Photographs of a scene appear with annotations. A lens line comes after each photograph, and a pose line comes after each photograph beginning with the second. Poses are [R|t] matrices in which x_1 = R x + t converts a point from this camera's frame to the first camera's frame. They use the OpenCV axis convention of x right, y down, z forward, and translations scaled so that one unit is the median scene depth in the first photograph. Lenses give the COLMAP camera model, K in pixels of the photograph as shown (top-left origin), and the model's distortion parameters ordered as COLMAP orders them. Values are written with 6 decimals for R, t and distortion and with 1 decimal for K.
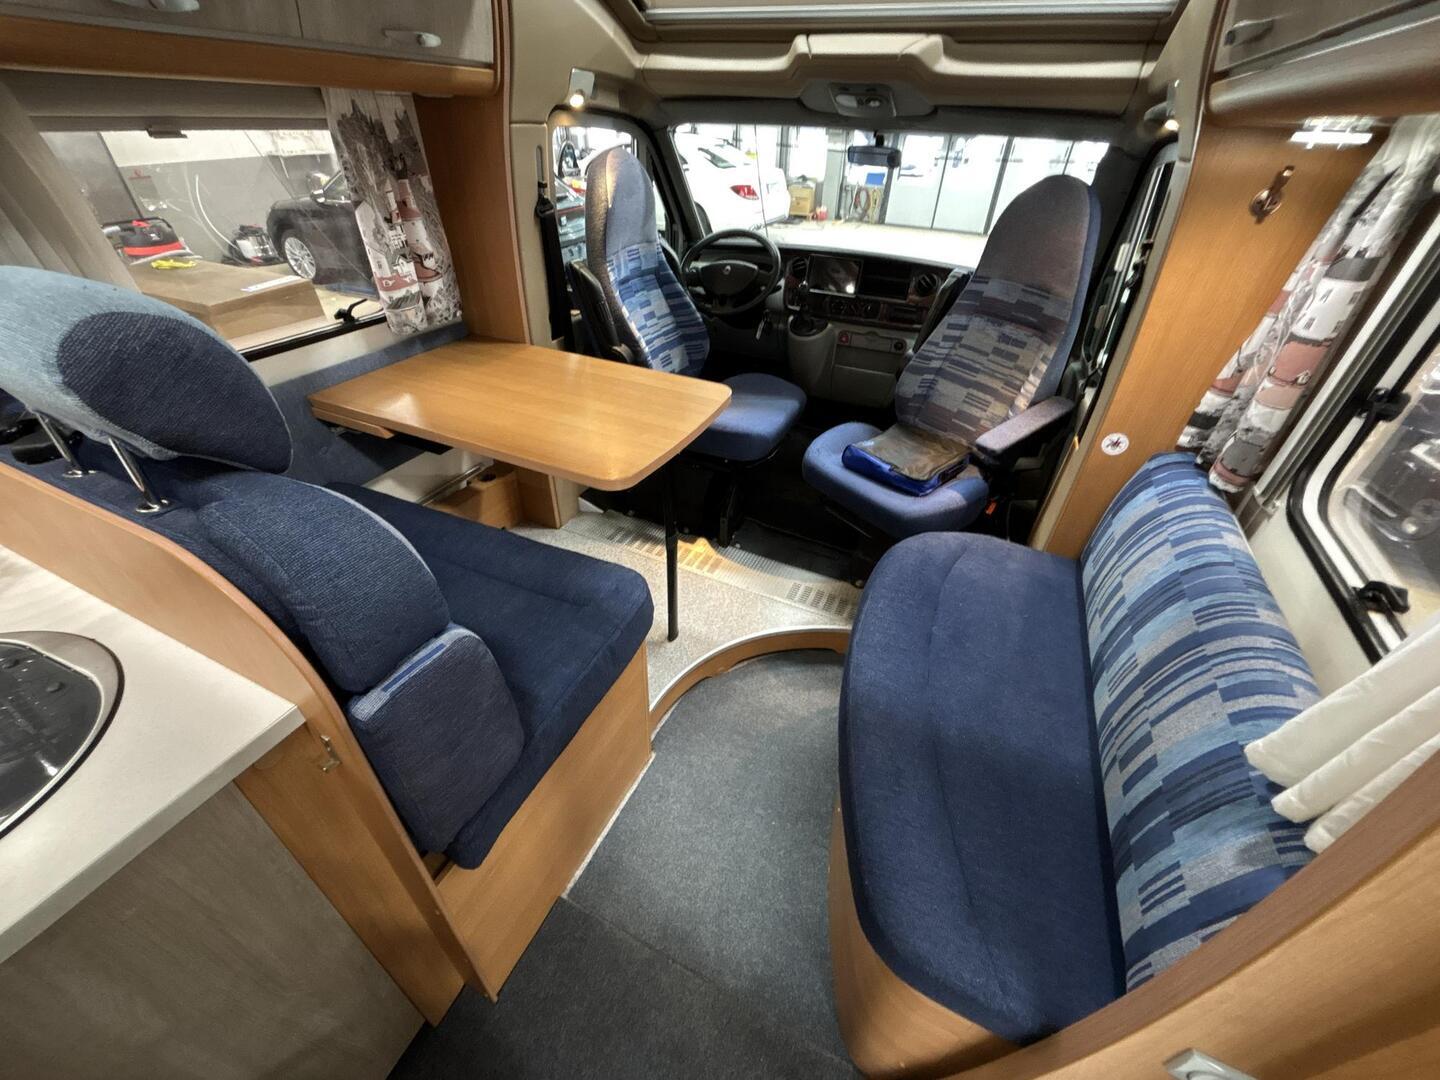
lens RADIAL K [[580.5, 0, 725.2], [0, 580.5, 536.6], [0, 0, 1]] dist [0.003163, 0.000013]
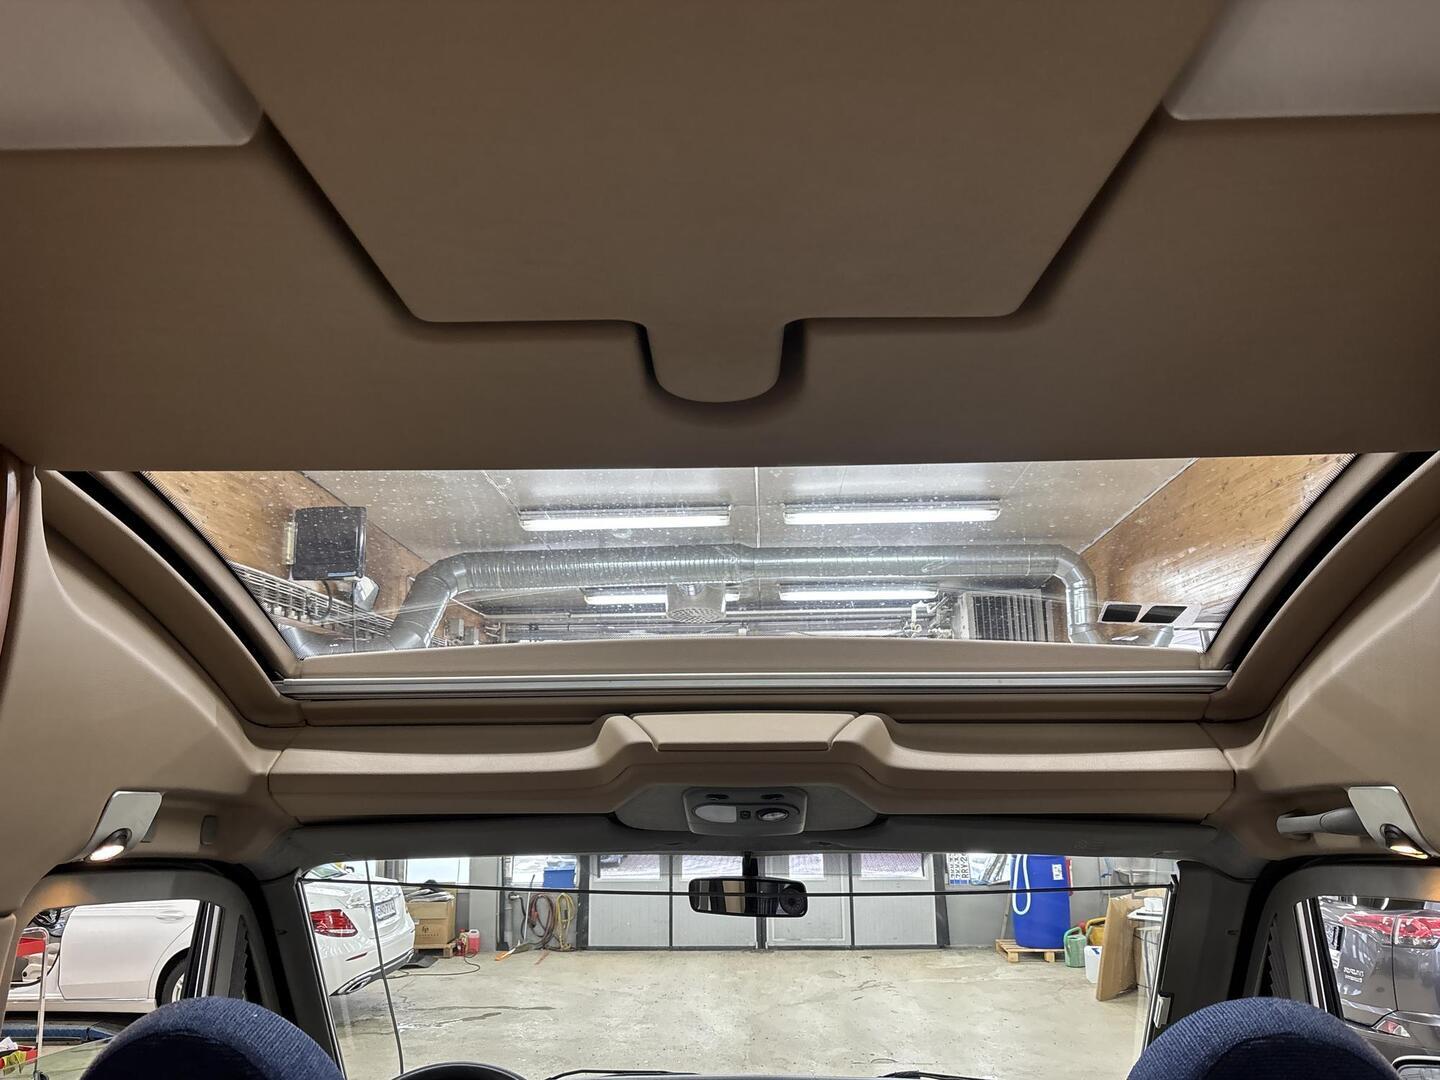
lens RADIAL K [[1088.2, 0, 716.2], [0, 1088.2, 536.5], [0, 0, 1]] dist [0.051260, -0.073568]
pose [[0.924628, 0.044958, 0.378208, -0.167702], [0.253522, 0.668407, -0.699256, -0.260815], [-0.284234, 0.742436, 0.606630, 0.260575]]
